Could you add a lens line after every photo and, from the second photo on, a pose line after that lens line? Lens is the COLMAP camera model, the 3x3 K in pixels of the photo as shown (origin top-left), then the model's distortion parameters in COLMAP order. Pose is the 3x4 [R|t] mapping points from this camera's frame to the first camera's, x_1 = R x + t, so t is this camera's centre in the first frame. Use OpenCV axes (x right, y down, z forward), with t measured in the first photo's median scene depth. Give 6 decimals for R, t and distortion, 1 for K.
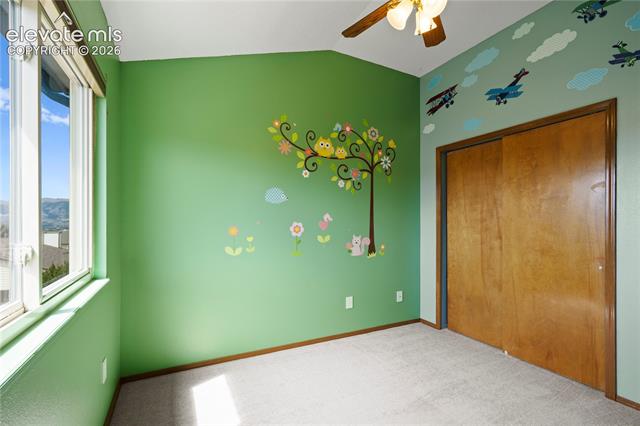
lens RADIAL K [[293.2, 0, 324.4], [0, 293.2, 223.9], [0, 0, 1]] dist [-0.004561, 0.004694]
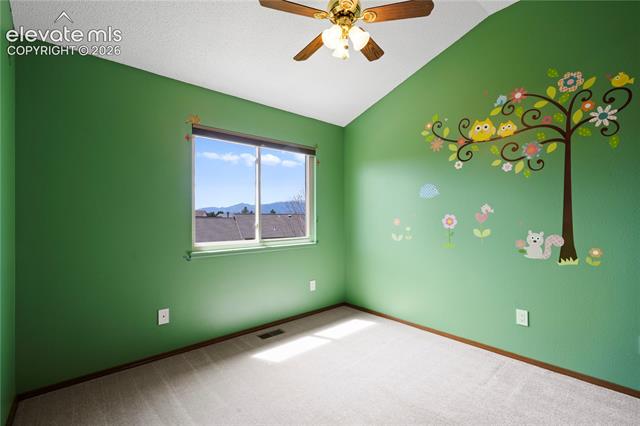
lens RADIAL K [[293.2, 0, 320.2], [0, 293.2, 215.1], [0, 0, 1]] dist [-0.004561, 0.004694]
pose [[0.238099, -0.007596, -0.971211, 0.724452], [0.001147, 0.999971, -0.007540, 0.002715], [0.971240, 0.000682, 0.238101, 0.299937]]
